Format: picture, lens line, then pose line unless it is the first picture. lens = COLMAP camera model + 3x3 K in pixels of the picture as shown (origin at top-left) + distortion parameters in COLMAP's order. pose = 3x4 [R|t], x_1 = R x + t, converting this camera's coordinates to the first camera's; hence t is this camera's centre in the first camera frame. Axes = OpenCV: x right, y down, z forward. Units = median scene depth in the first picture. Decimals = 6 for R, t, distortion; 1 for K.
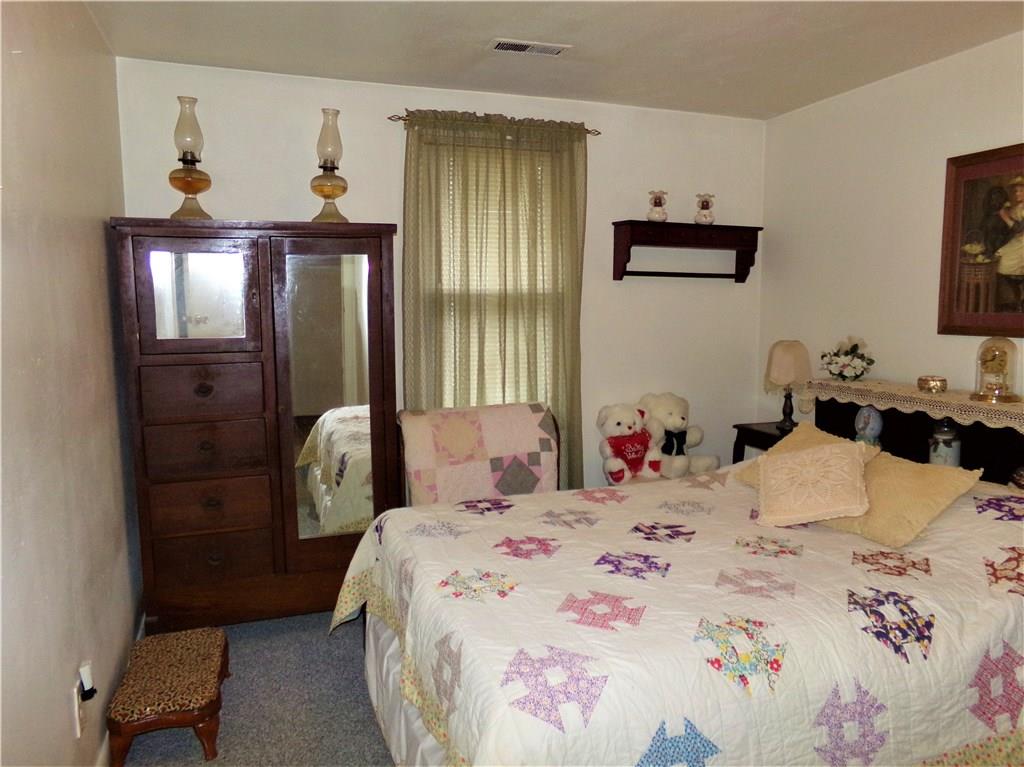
lens RADIAL K [[714.1, 0, 511.6], [0, 714.1, 392.2], [0, 0, 1]] dist [-0.160003, 0.293082]
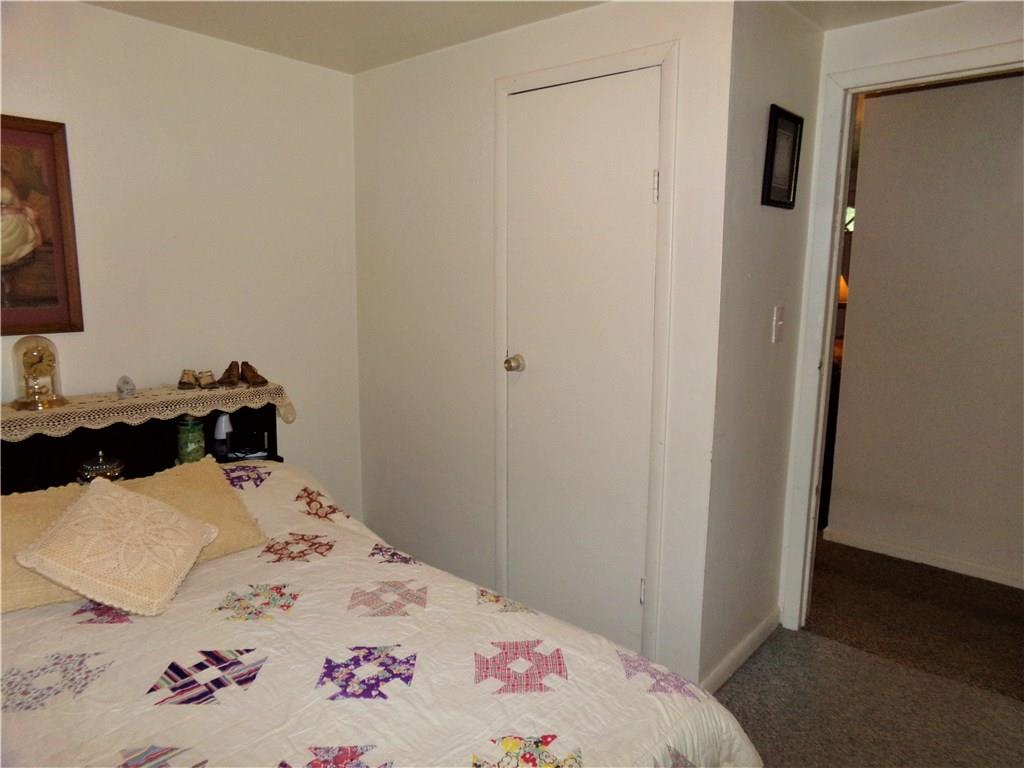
lens RADIAL K [[714.1, 0, 511.6], [0, 714.1, 392.7], [0, 0, 1]] dist [-0.160003, 0.293082]
pose [[-0.481364, -0.136144, 0.865883, -0.457774], [0.117022, 0.969038, 0.217419, -0.160638], [-0.868674, 0.205985, -0.450528, 1.098630]]
